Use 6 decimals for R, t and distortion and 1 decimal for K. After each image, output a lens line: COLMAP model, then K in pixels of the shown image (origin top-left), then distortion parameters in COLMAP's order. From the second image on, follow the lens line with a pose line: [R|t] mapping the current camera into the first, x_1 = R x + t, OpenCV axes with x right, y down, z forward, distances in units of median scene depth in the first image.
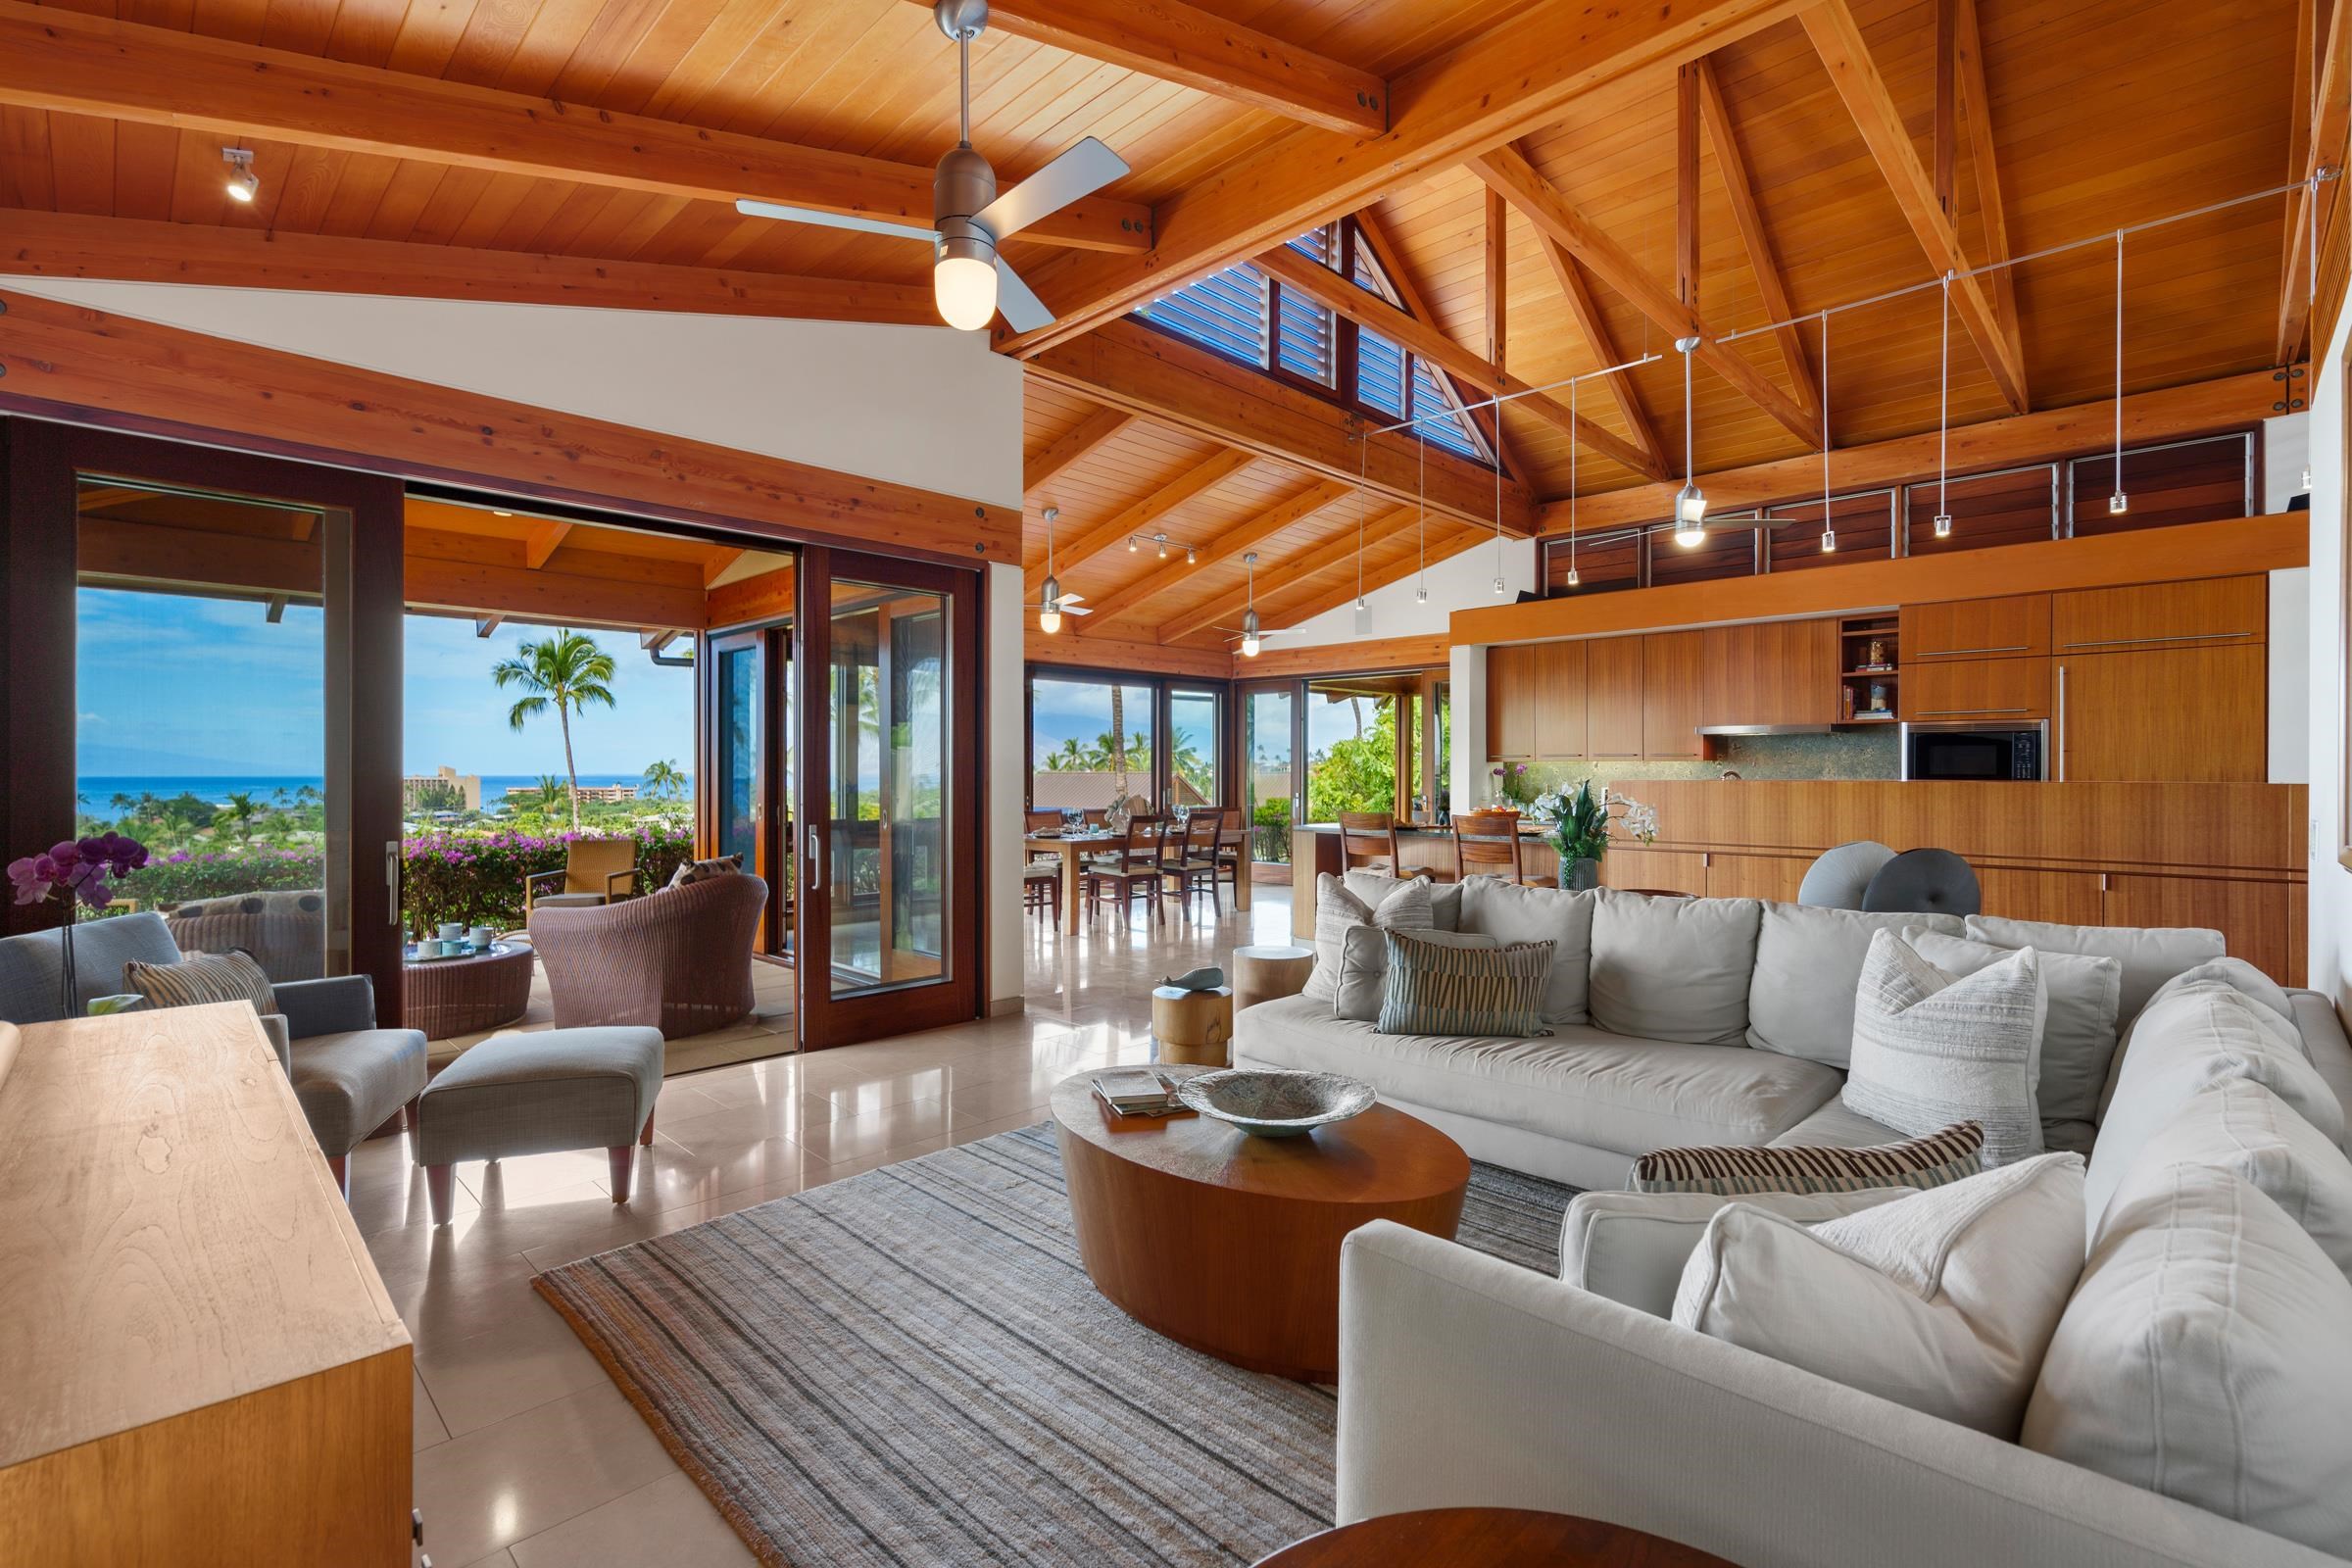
lens RADIAL K [[1066.0, 0, 1177.2], [0, 1066.0, 776.0], [0, 0, 1]] dist [-0.006422, 0.003539]
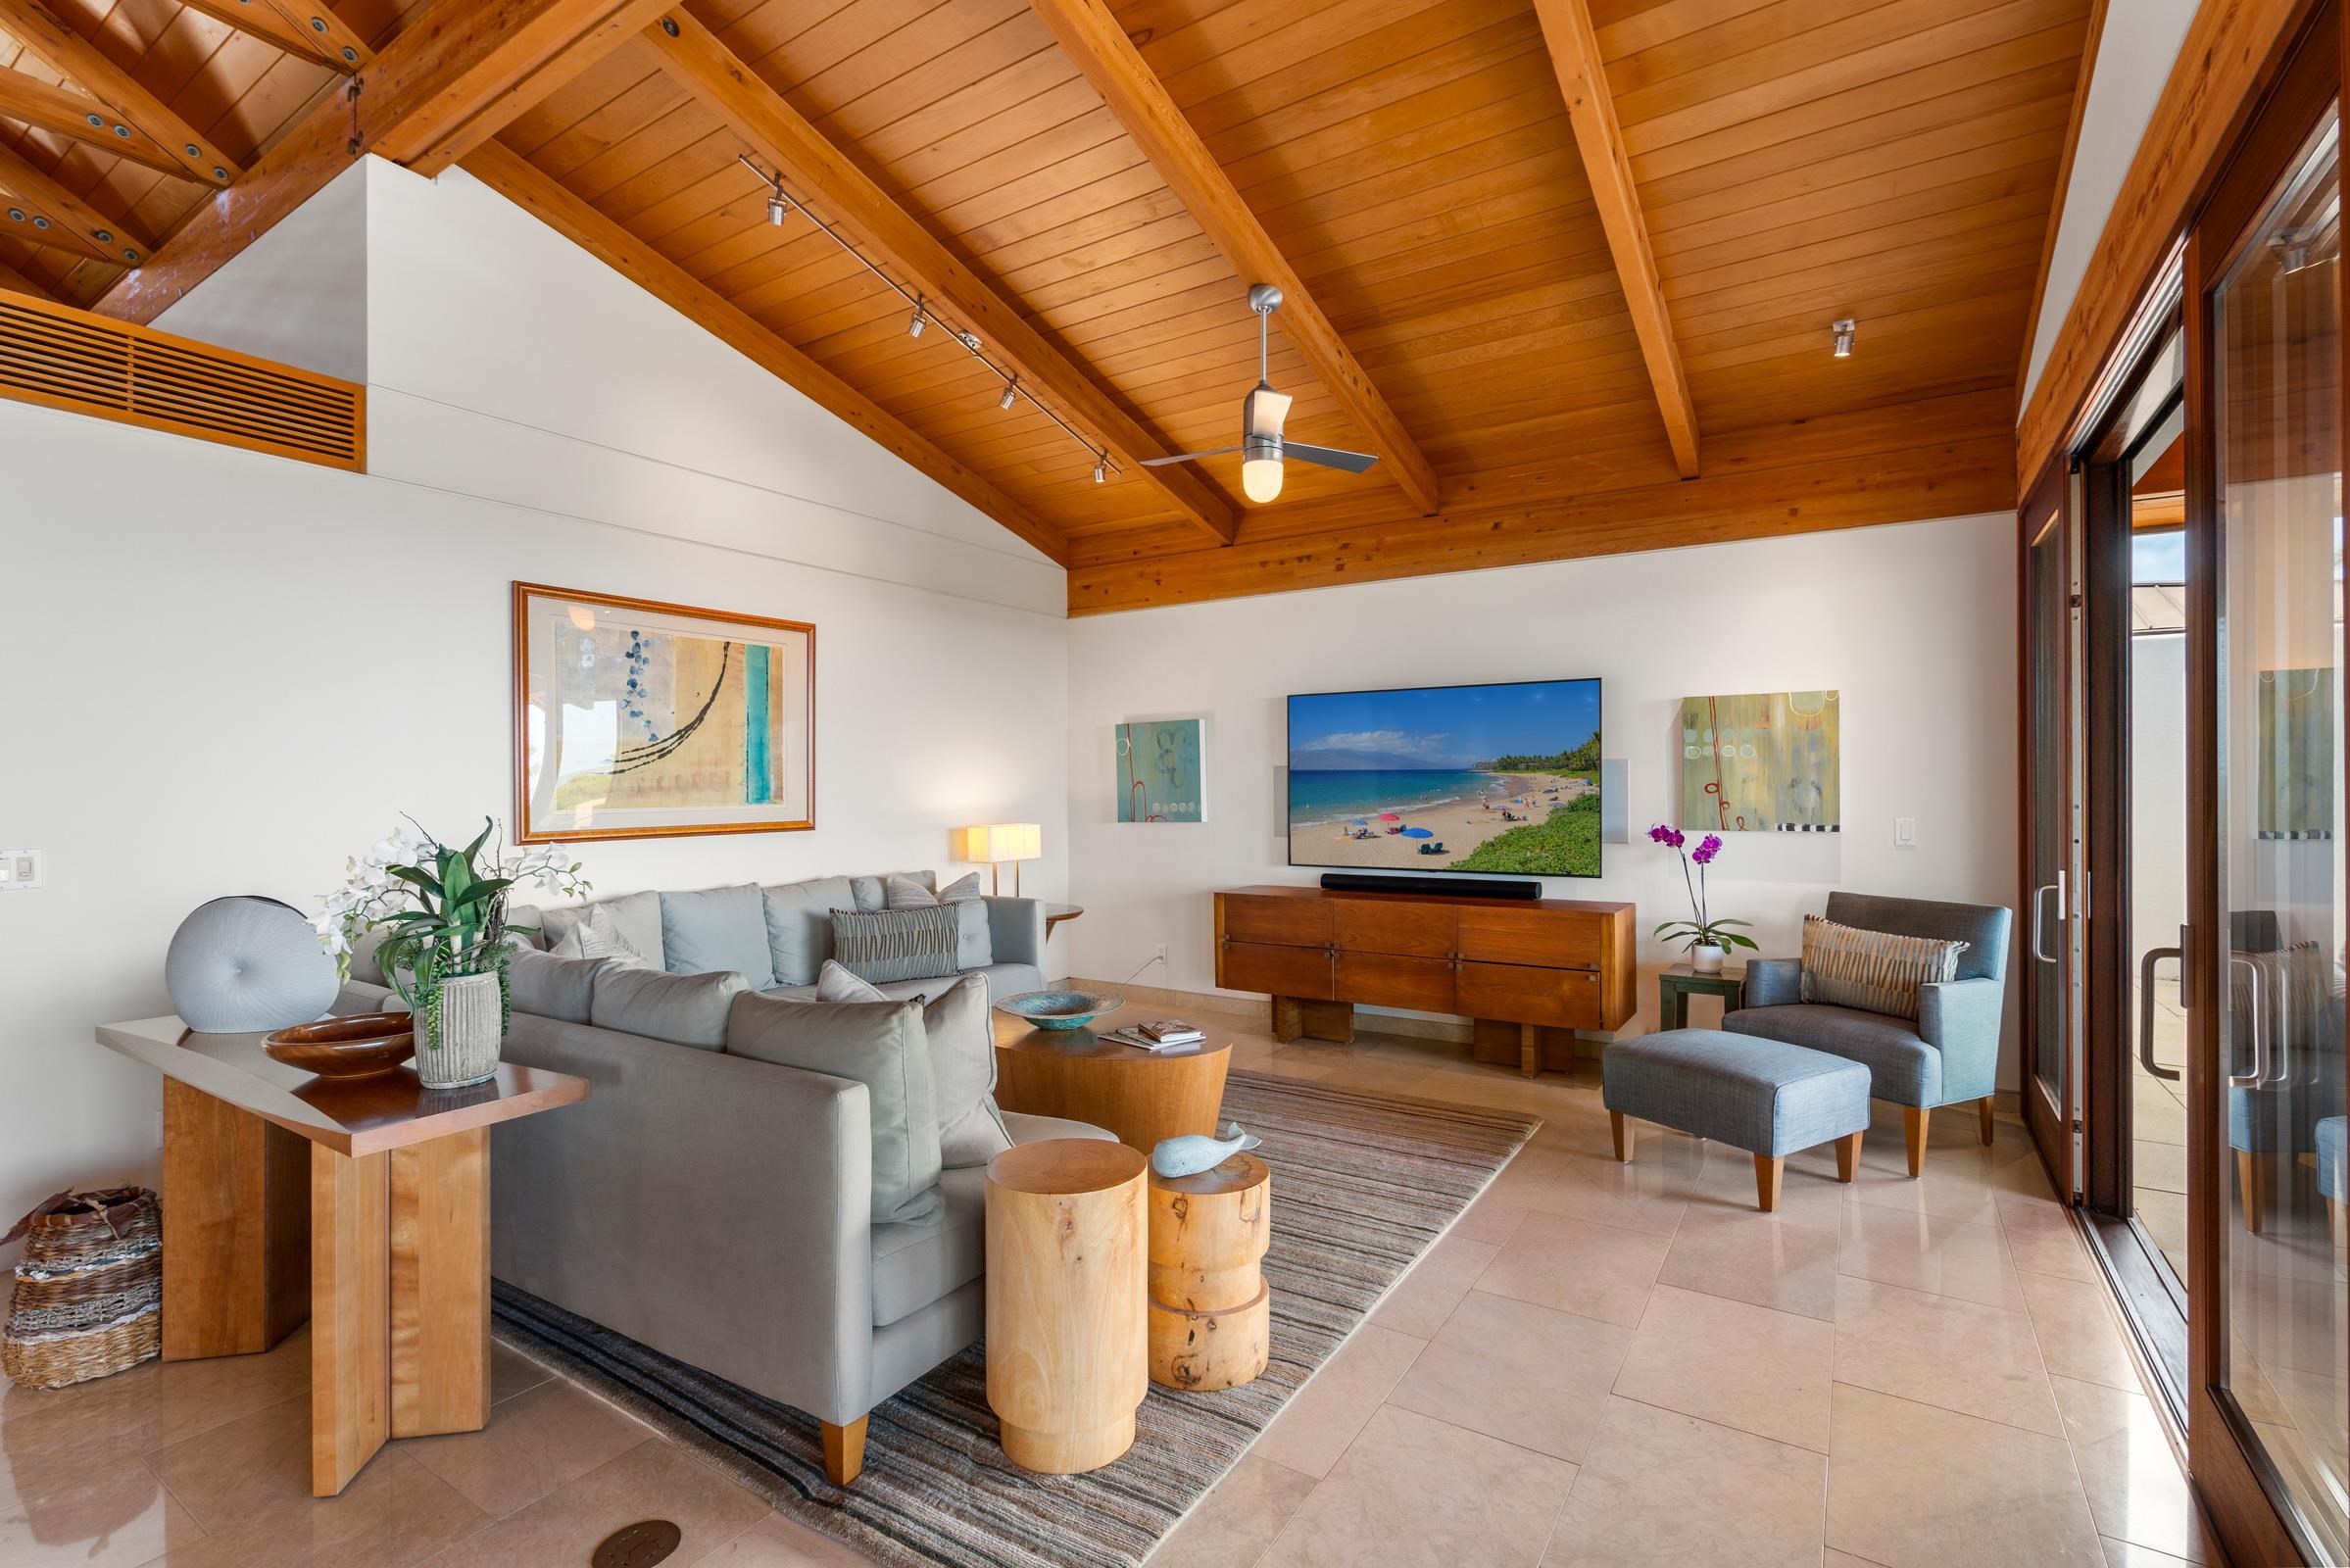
lens RADIAL K [[1065.1, 0, 1190.4], [0, 1065.1, 784.4], [0, 0, 1]] dist [-0.006422, 0.003539]
pose [[-0.978138, 0.002962, -0.207938, 0.062456], [0.002449, 0.999993, 0.002724, -0.005154], [0.207944, 0.002156, -0.978138, 0.696081]]
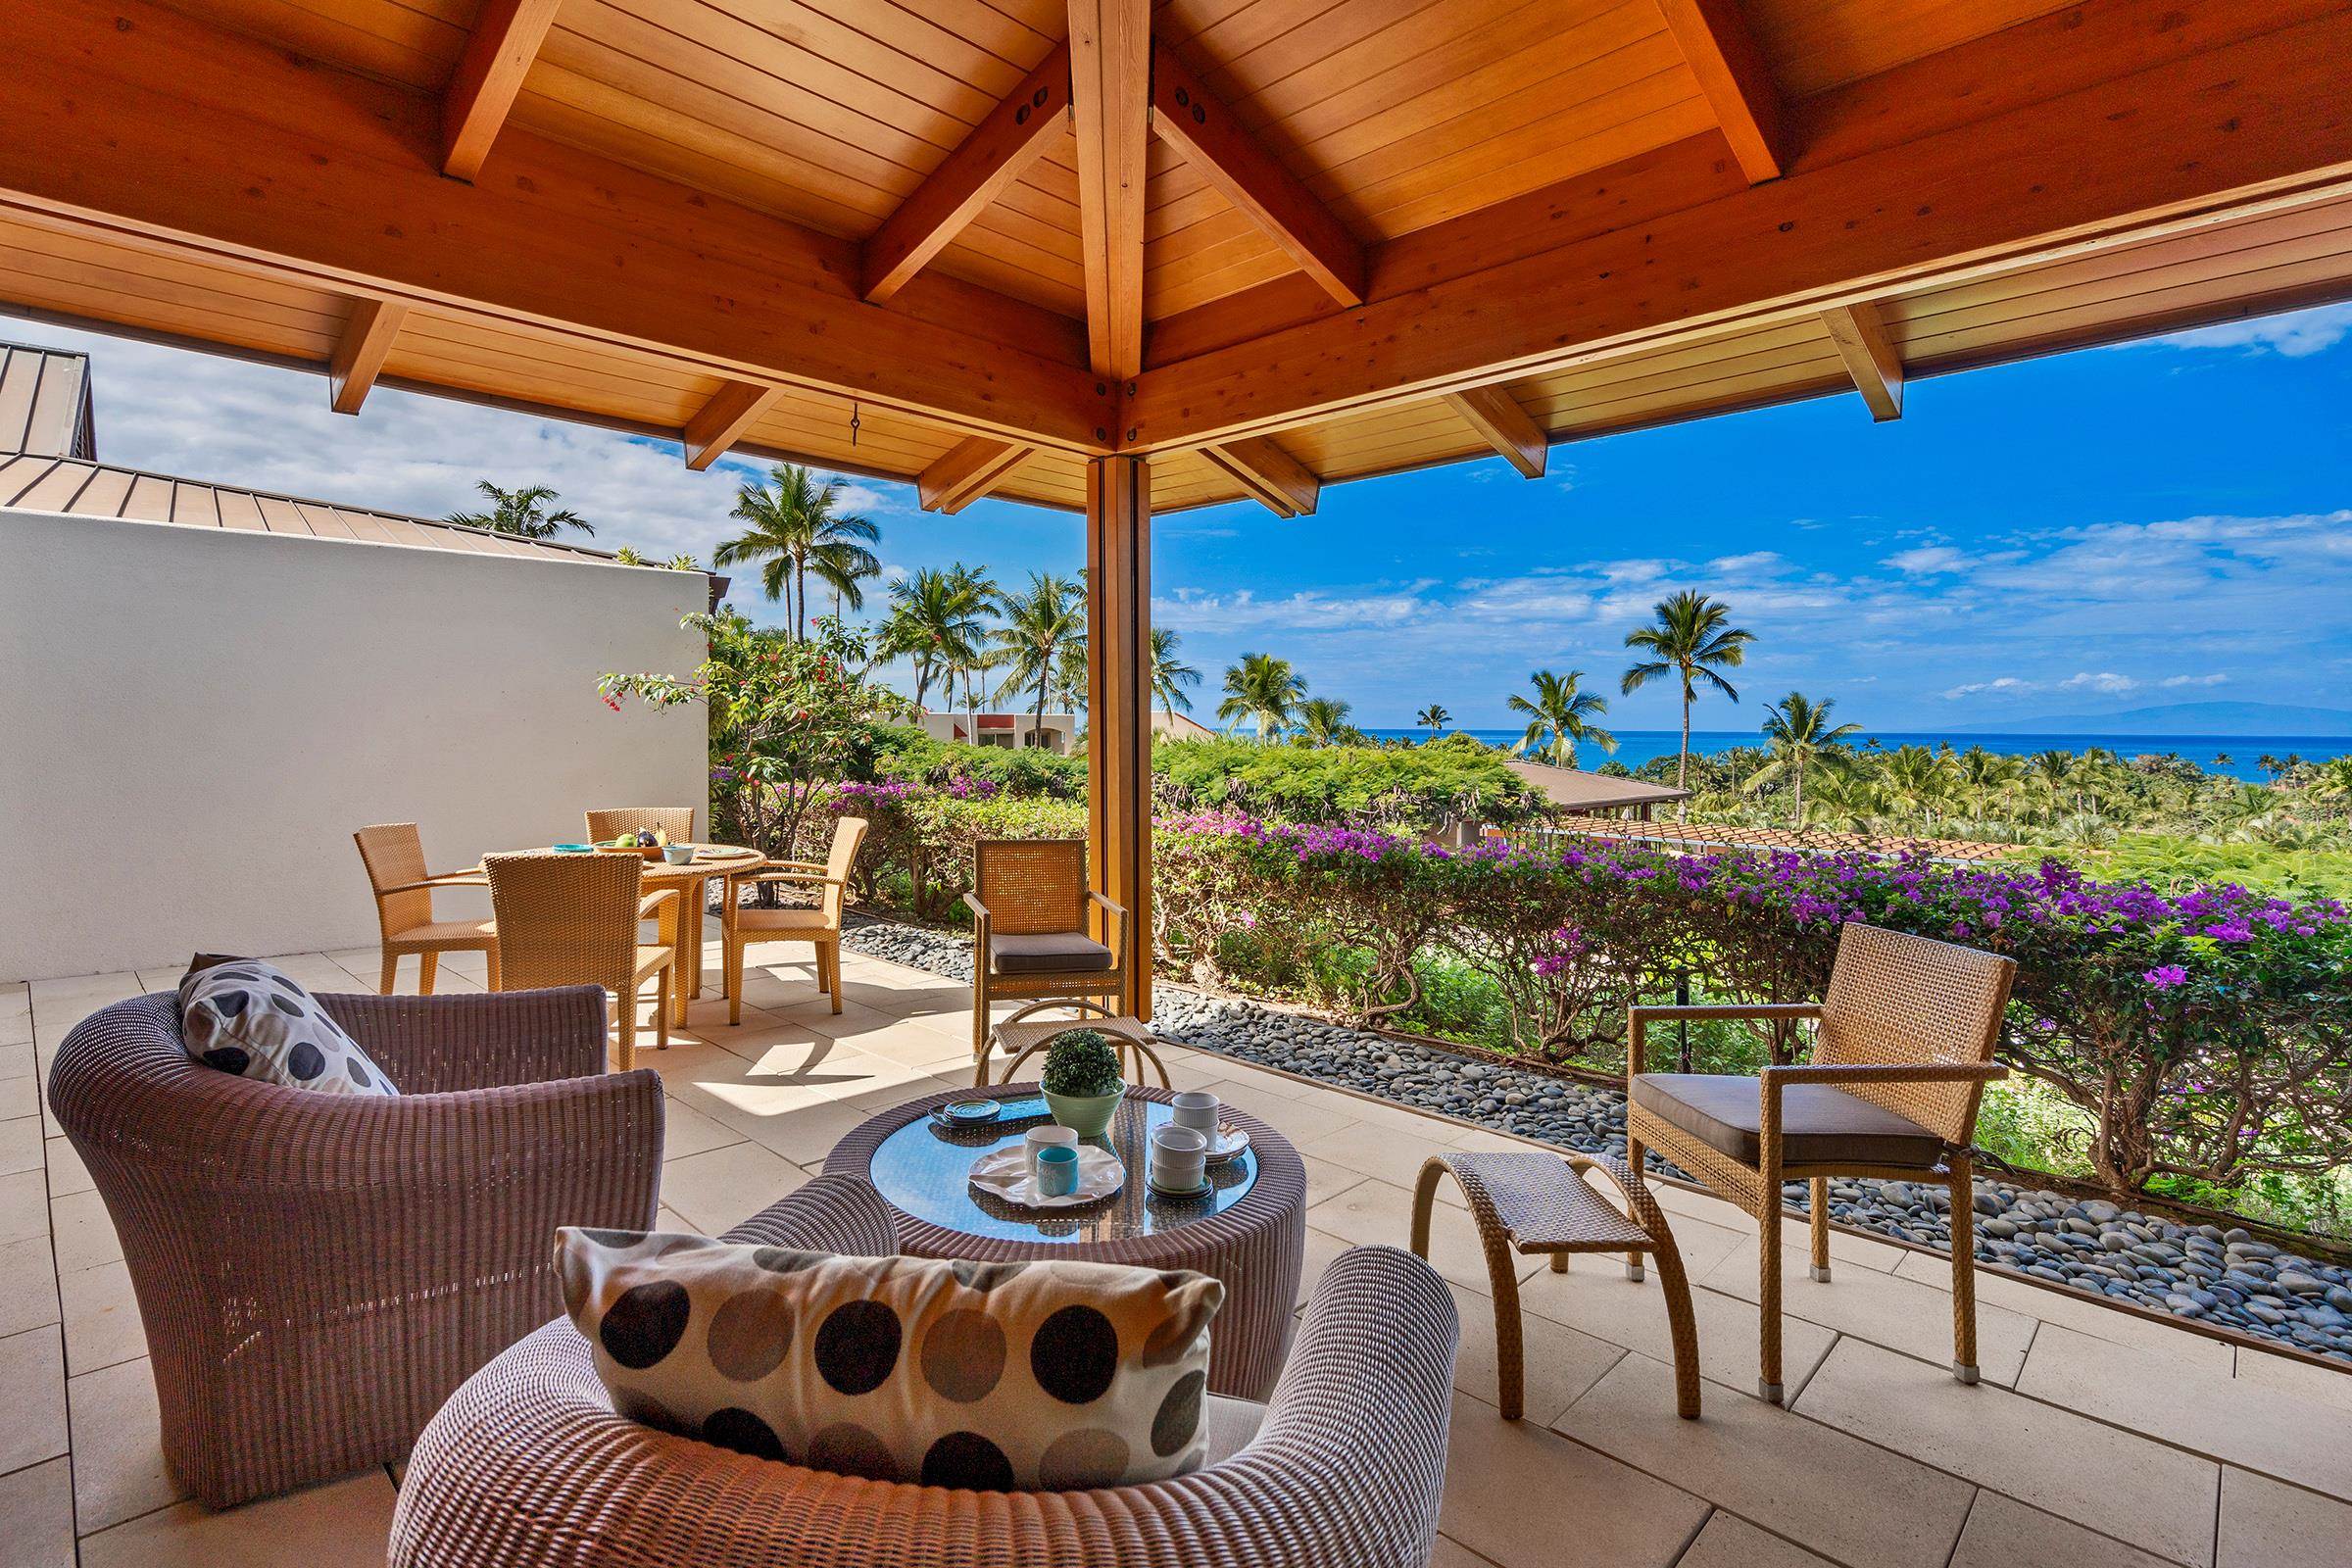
lens RADIAL K [[1128.0, 0, 1117.4], [0, 1128.0, 752.5], [0, 0, 1]] dist [-0.004349, 0.000894]
pose [[-0.018603, 0.025422, -0.999504, -0.163135], [-0.010710, 0.999614, 0.025624, -0.001626], [0.999770, 0.011182, -0.018324, 0.621954]]
